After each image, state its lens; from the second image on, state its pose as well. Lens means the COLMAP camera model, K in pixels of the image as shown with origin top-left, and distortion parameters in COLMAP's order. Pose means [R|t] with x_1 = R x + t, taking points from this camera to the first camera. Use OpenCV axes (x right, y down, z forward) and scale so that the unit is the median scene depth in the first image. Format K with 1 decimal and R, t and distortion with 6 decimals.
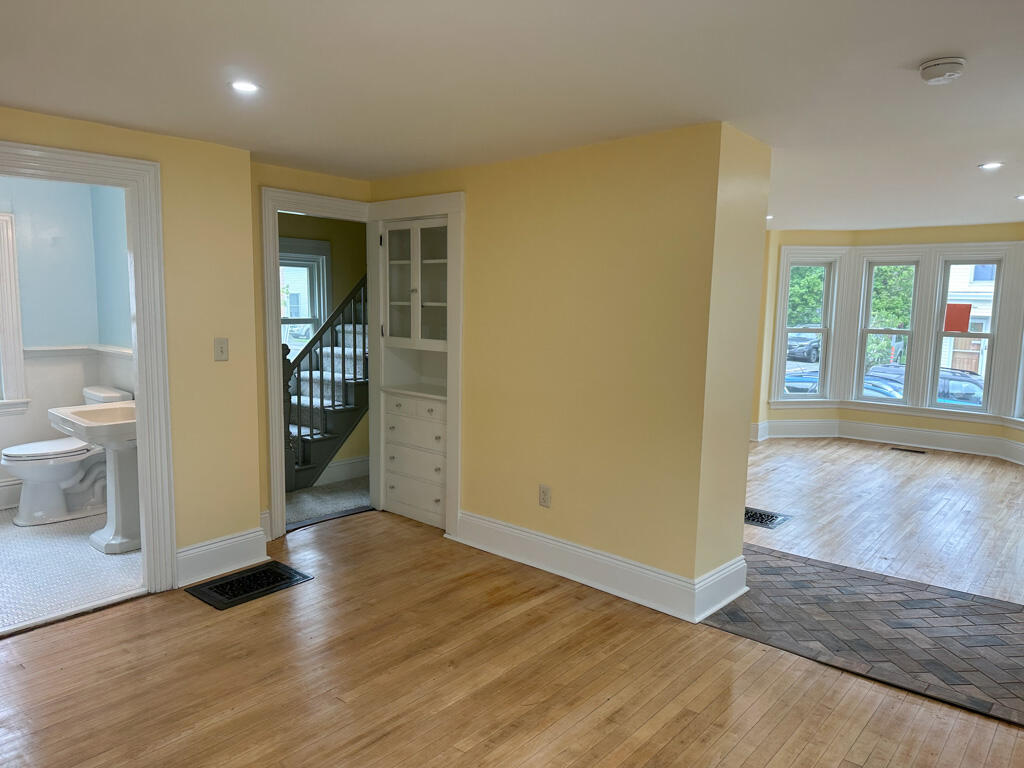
lens RADIAL K [[714.2, 0, 512.1], [0, 714.2, 383.6], [0, 0, 1]] dist [0.038305, -0.045085]
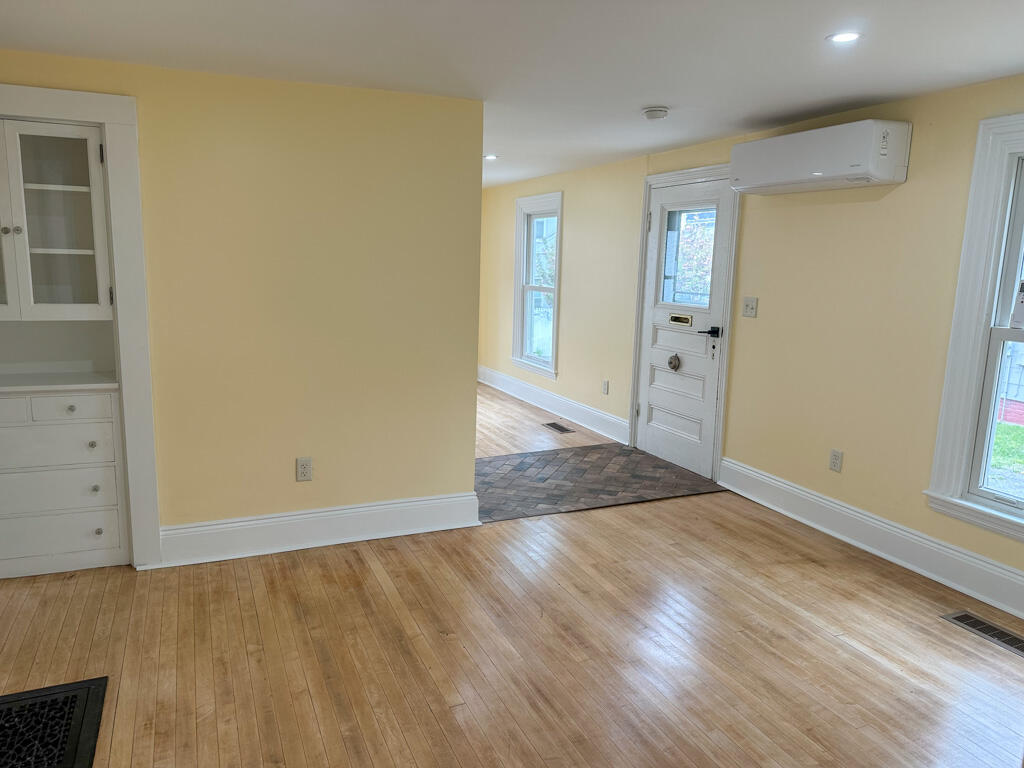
lens RADIAL K [[714.2, 0, 517.0], [0, 714.2, 381.4], [0, 0, 1]] dist [0.038305, -0.045085]
pose [[0.411017, -0.155962, 0.898188, -0.771763], [0.082500, 0.987578, 0.133731, -0.062167], [-0.907887, 0.019135, 0.418778, 0.443324]]
